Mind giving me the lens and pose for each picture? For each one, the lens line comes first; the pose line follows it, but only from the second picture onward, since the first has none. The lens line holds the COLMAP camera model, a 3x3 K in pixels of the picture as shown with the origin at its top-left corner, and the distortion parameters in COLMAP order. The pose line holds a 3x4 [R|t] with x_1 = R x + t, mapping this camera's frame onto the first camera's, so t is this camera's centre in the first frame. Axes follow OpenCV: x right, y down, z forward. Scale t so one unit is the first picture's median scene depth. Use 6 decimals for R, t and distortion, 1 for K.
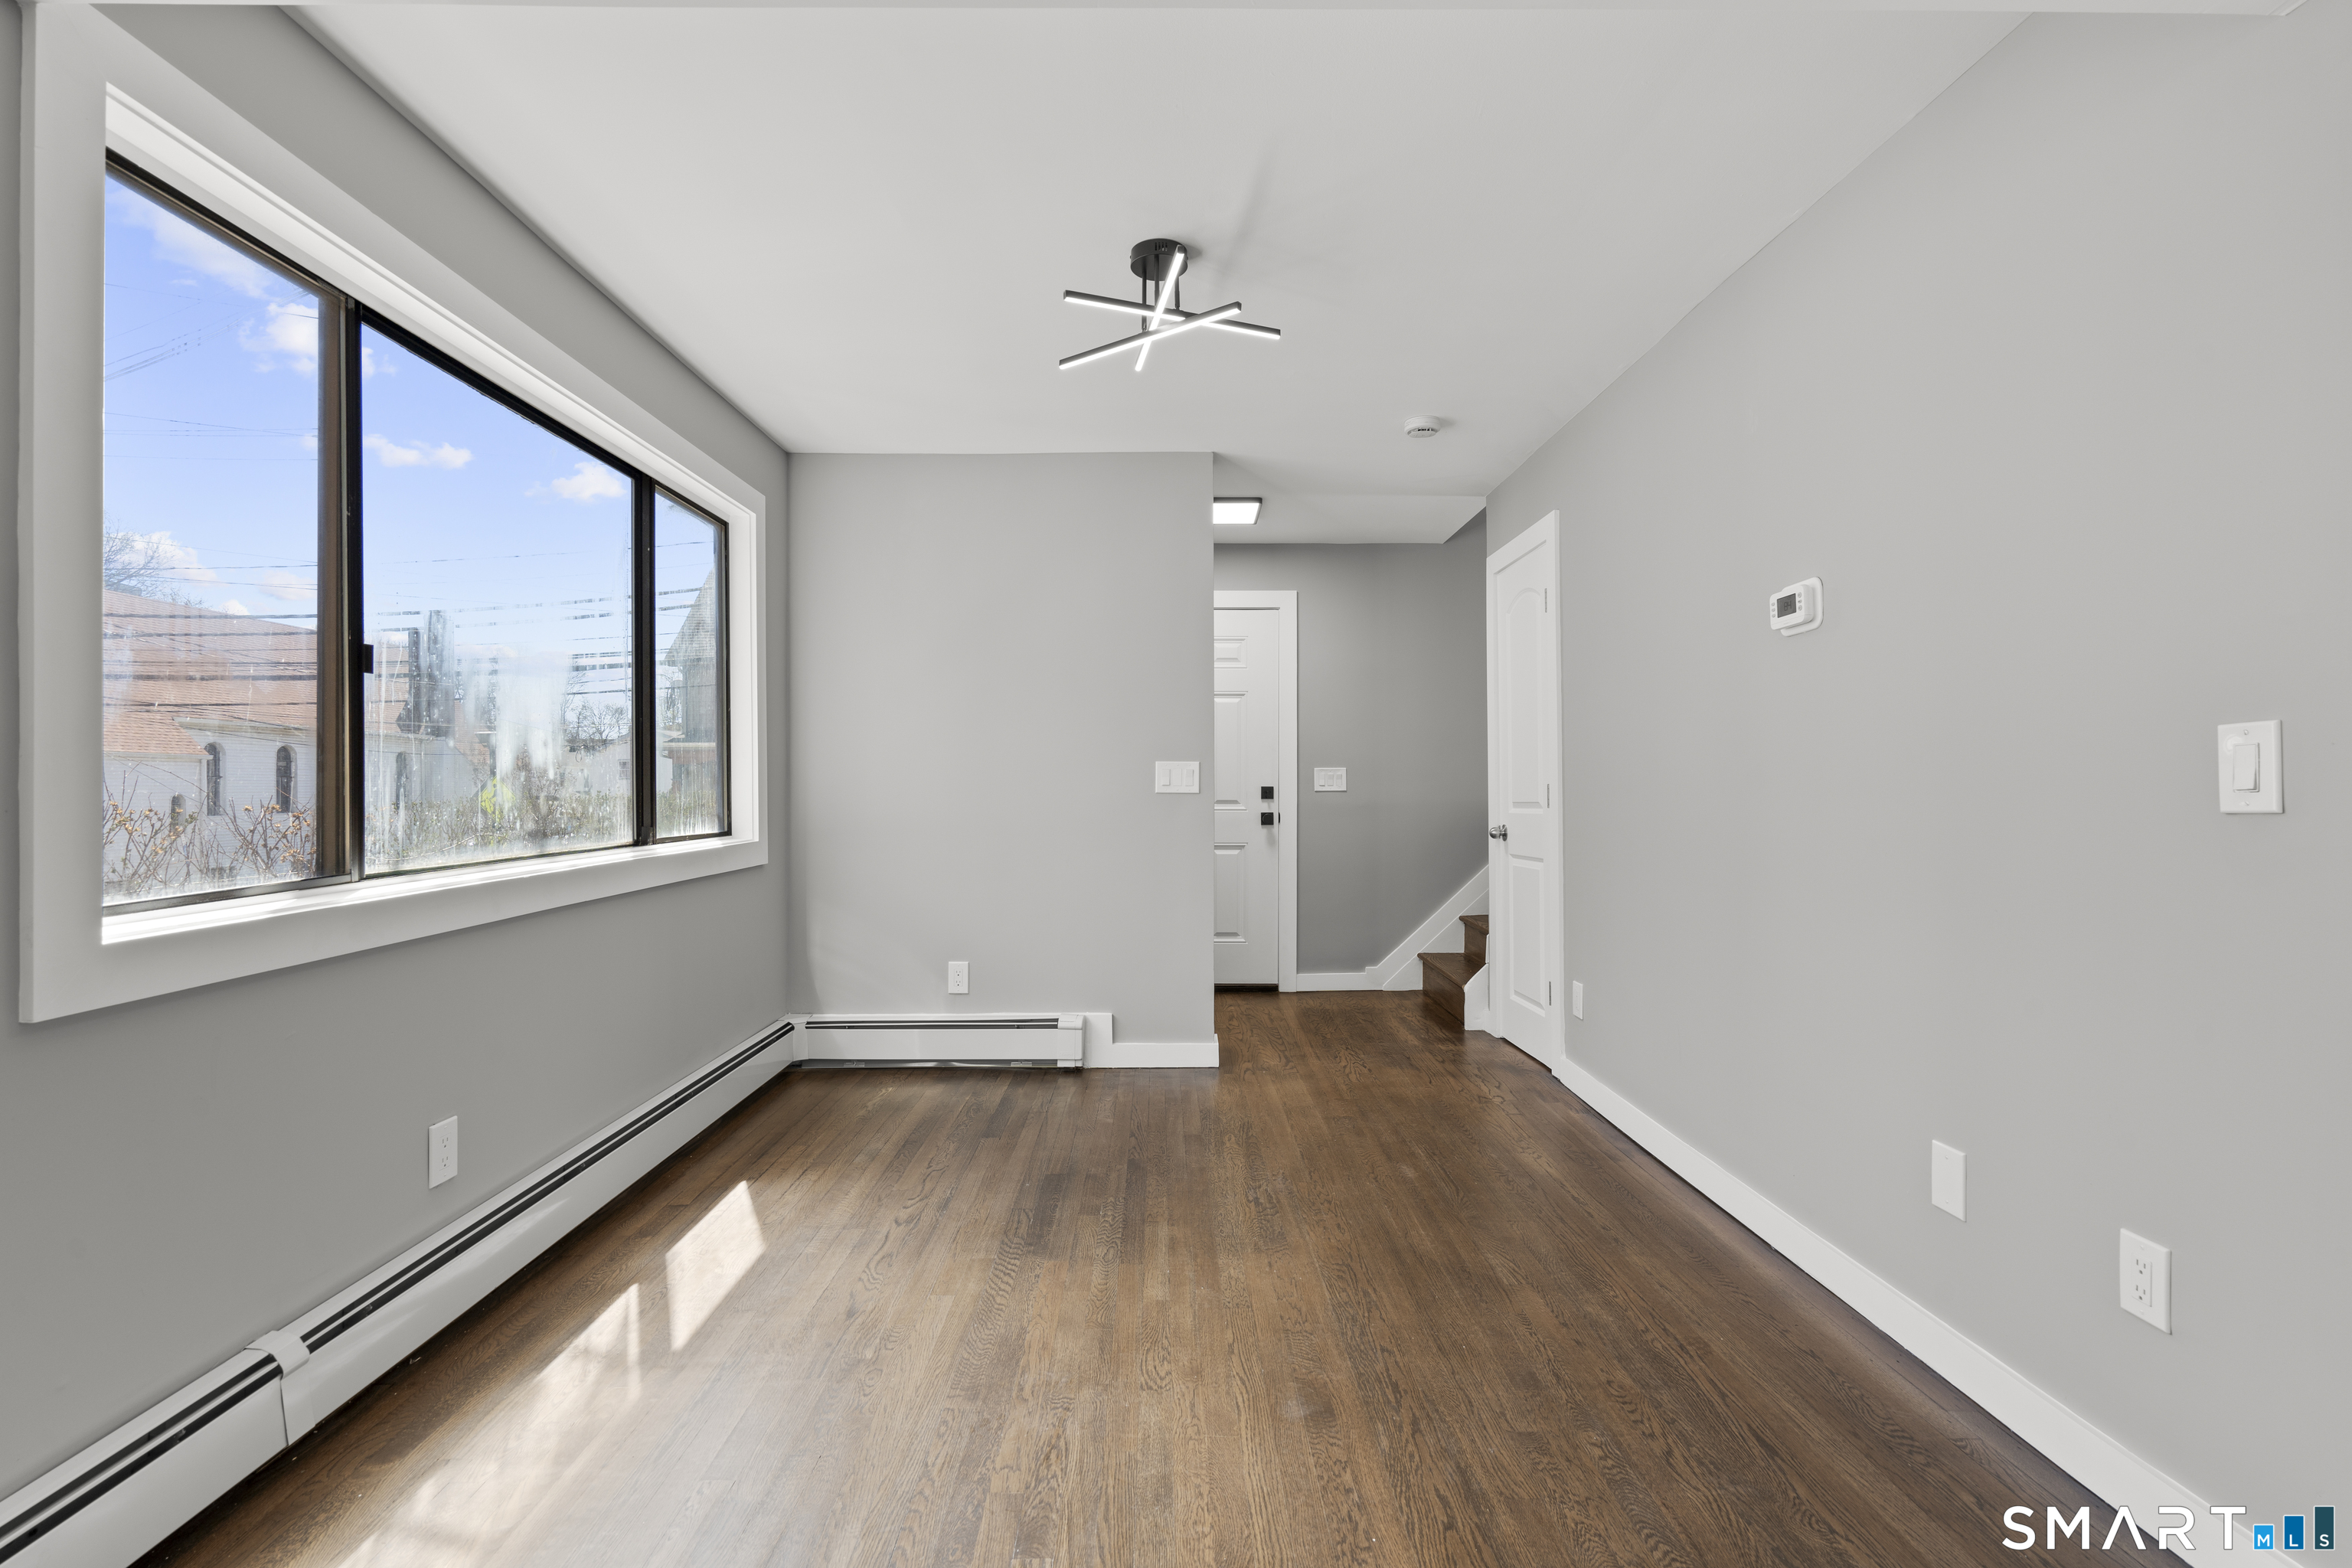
lens RADIAL K [[1053.6, 0, 1176.0], [0, 1053.6, 784.0], [0, 0, 1]] dist [-0.014739, 0.005209]
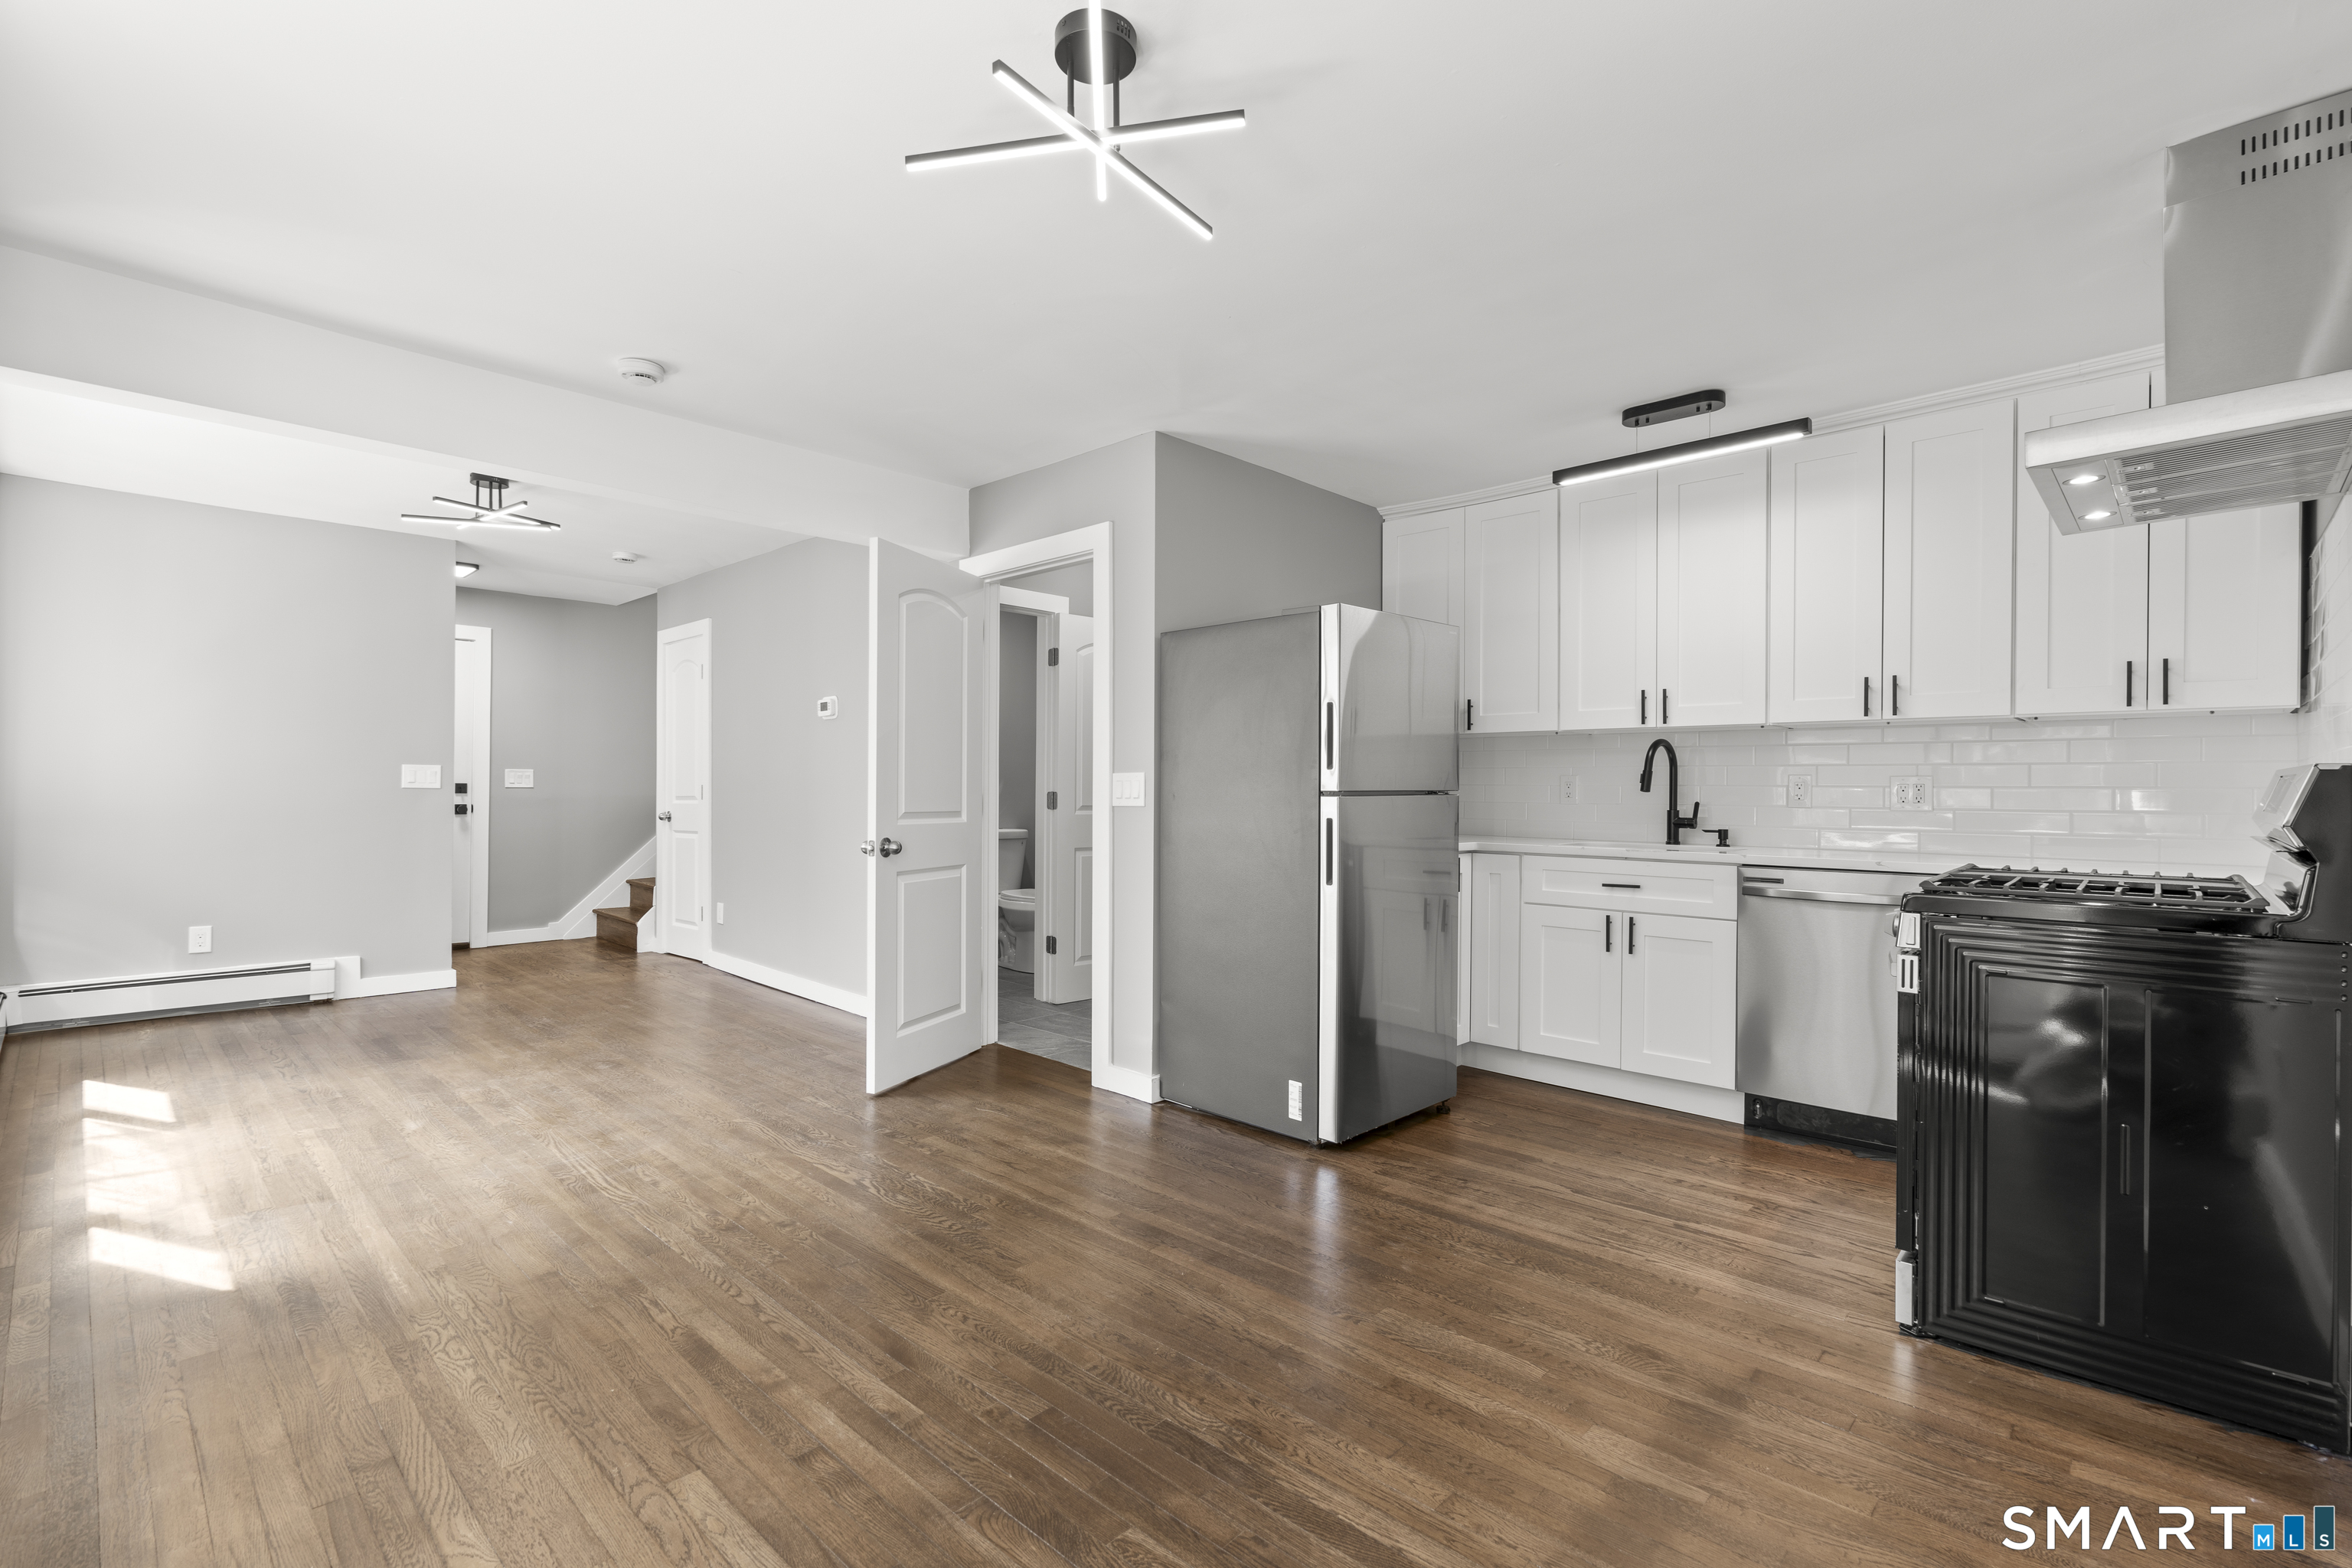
lens RADIAL K [[1051.1, 0, 1165.6], [0, 1051.1, 792.8], [0, 0, 1]] dist [0.000005, 0.000497]
pose [[0.705442, 0.006145, 0.708741, -0.291419], [-0.013656, 0.999895, 0.004923, -0.005324], [-0.708636, -0.013151, 0.705451, -0.652241]]
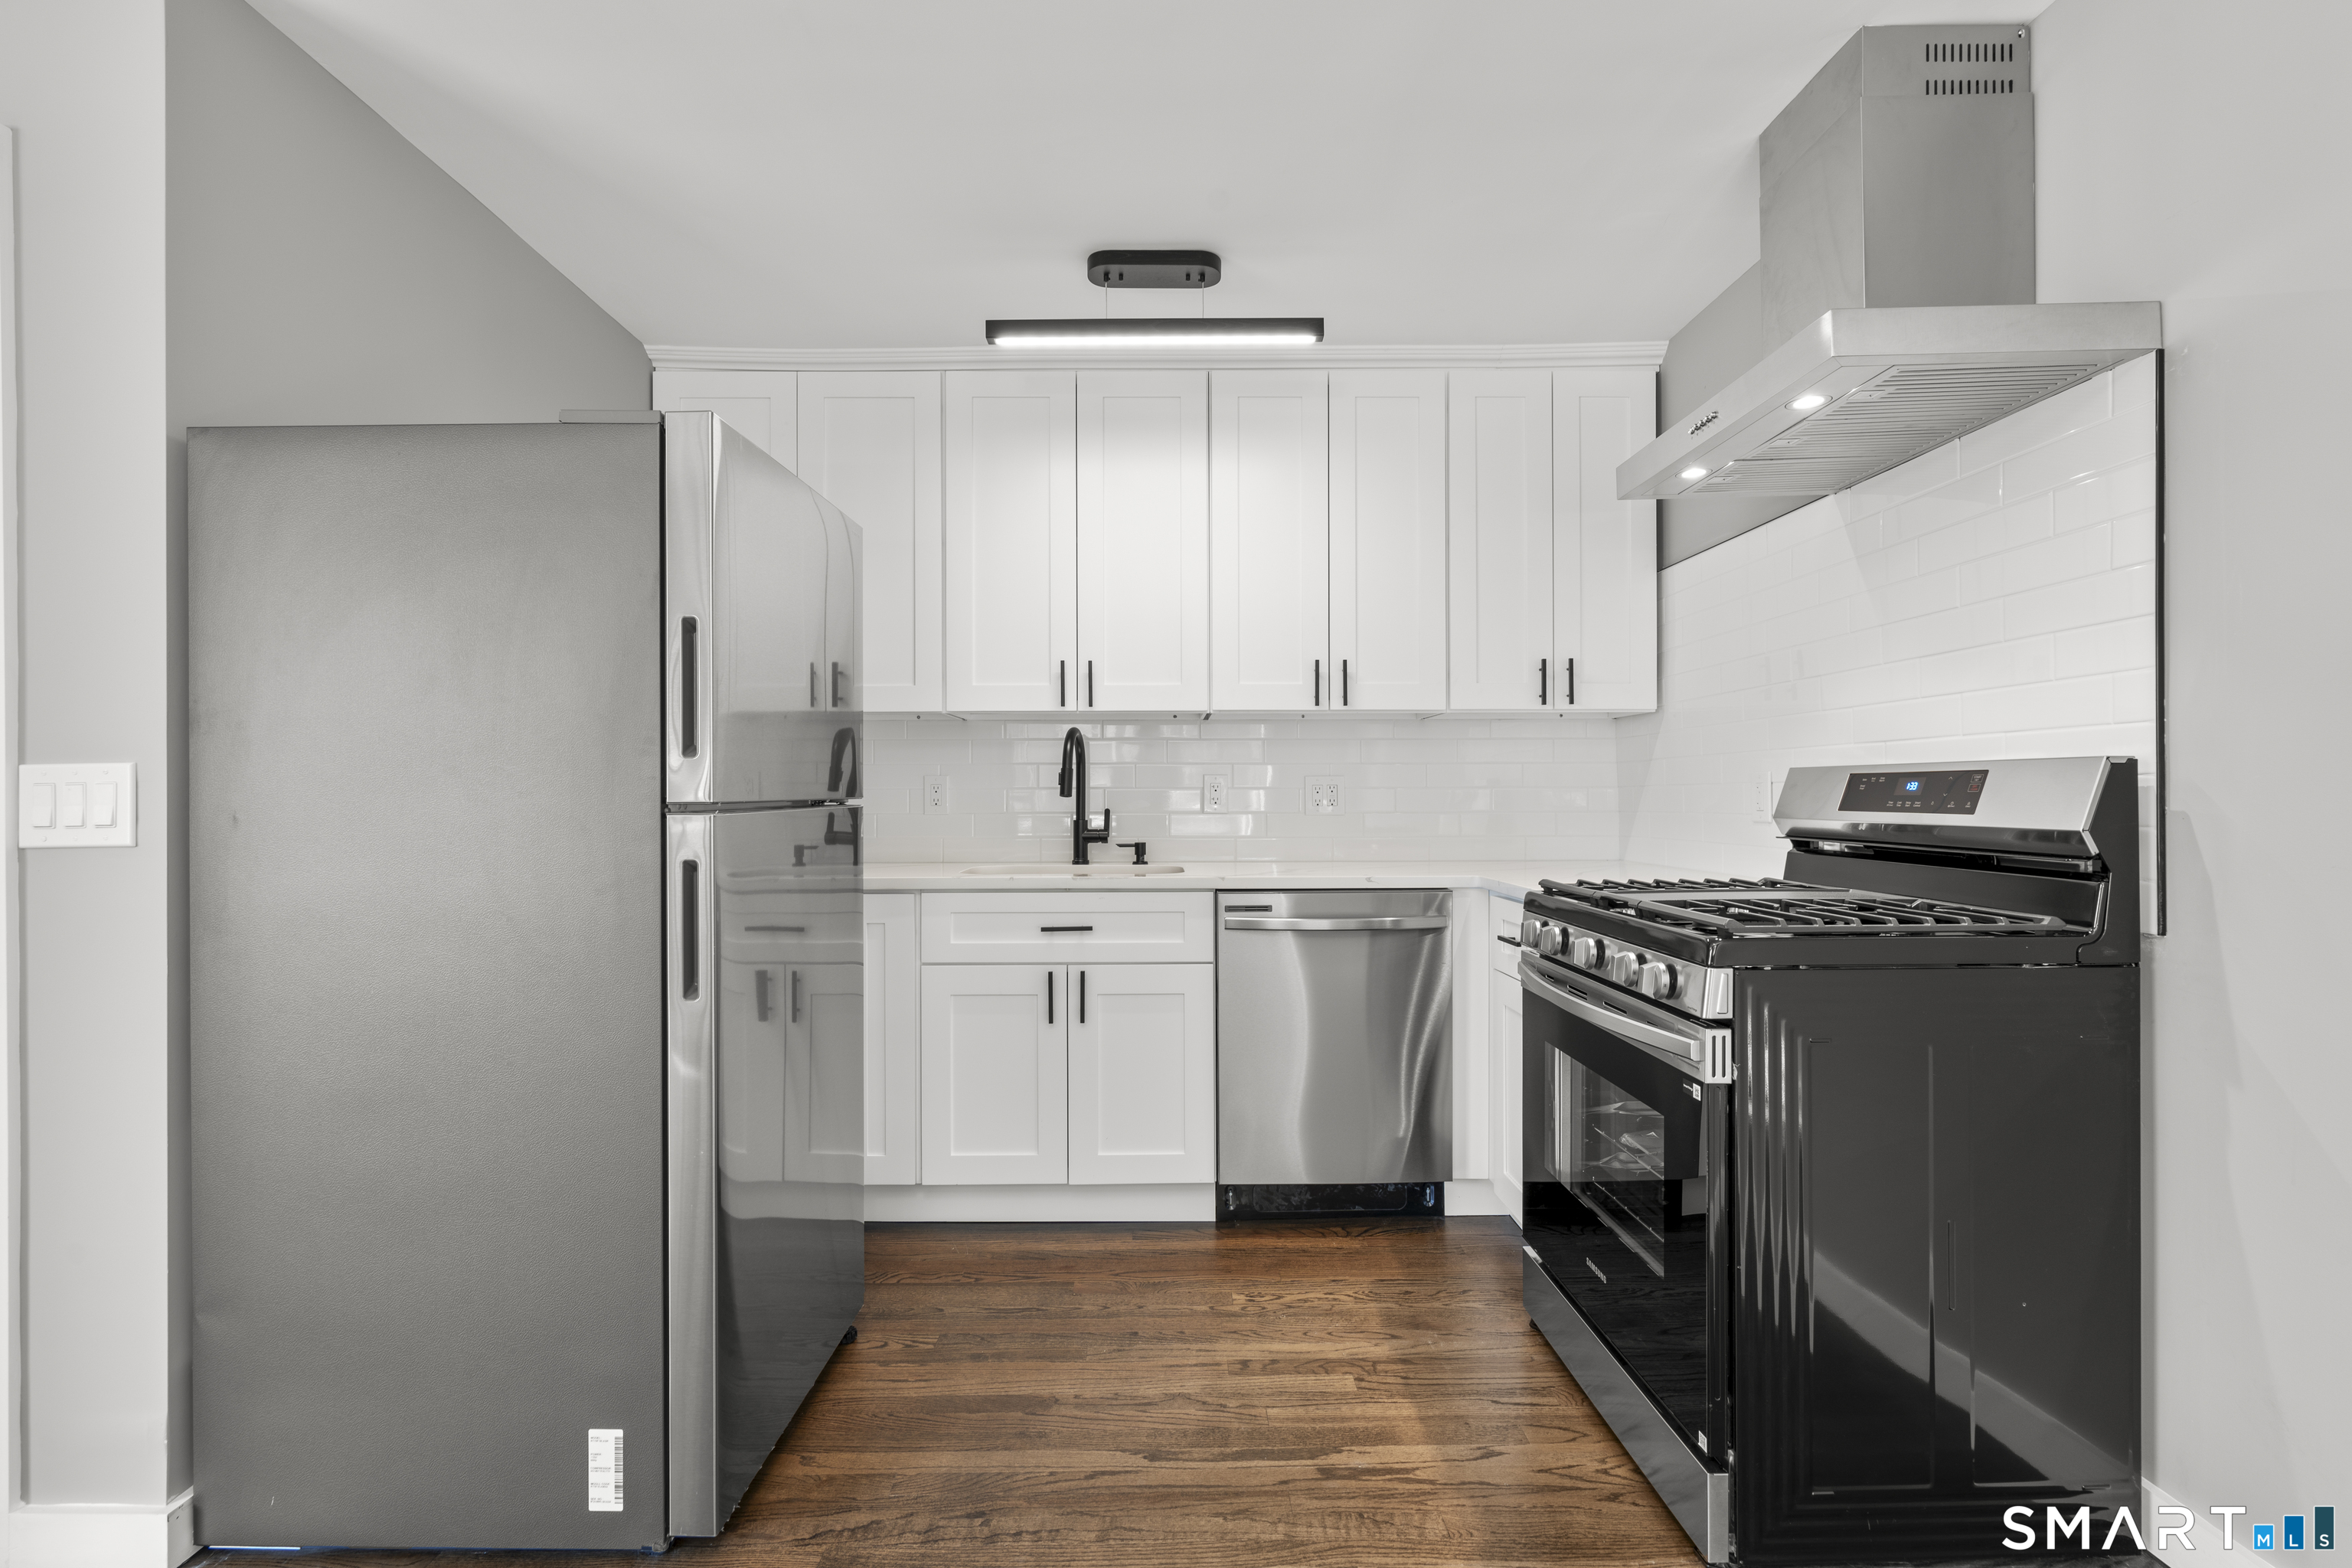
lens RADIAL K [[1051.1, 0, 1165.6], [0, 1051.1, 792.8], [0, 0, 1]] dist [0.000005, 0.000497]
pose [[0.005134, 0.006981, 0.999962, -0.004765], [-0.001330, 0.999975, -0.006974, -0.005653], [-0.999986, -0.001294, 0.005143, -0.337381]]
